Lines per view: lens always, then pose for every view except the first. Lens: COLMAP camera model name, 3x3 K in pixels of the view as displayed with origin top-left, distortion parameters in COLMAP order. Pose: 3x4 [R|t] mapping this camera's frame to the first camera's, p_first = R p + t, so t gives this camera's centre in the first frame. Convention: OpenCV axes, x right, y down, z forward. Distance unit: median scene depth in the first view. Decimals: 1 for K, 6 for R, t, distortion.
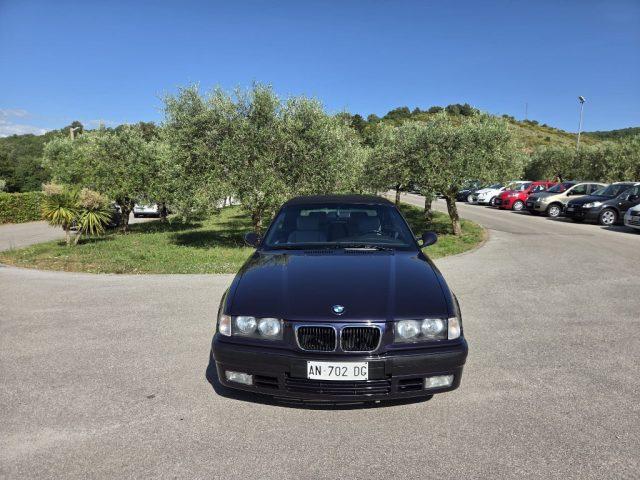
lens RADIAL K [[431.4, 0, 320.4], [0, 431.4, 239.4], [0, 0, 1]] dist [0.077630, -0.070768]
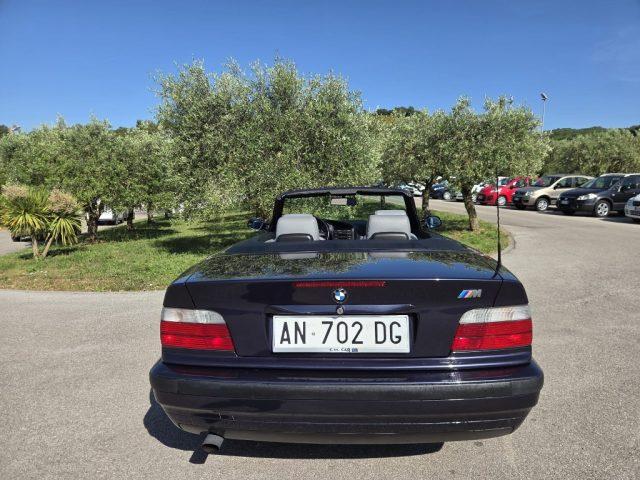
lens RADIAL K [[428.8, 0, 319.2], [0, 428.8, 243.7], [0, 0, 1]] dist [0.079443, -0.068474]
pose [[0.992561, -0.036347, 0.116195, -0.121072], [0.035950, 0.999338, 0.005506, 0.000214], [-0.116318, -0.001288, 0.993211, 0.099005]]
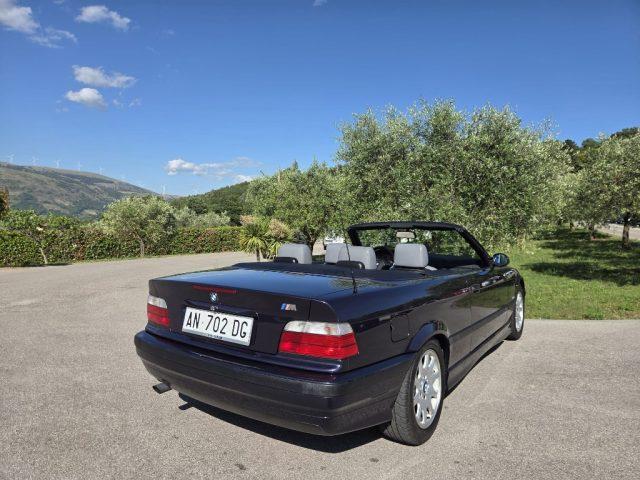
lens RADIAL K [[428.8, 0, 319.2], [0, 428.8, 243.7], [0, 0, 1]] dist [0.079443, -0.068474]
pose [[0.908353, 0.021398, -0.417656, 0.009254], [-0.051607, 0.996792, -0.061170, 0.002823], [0.415008, 0.077118, 0.906544, 0.078151]]
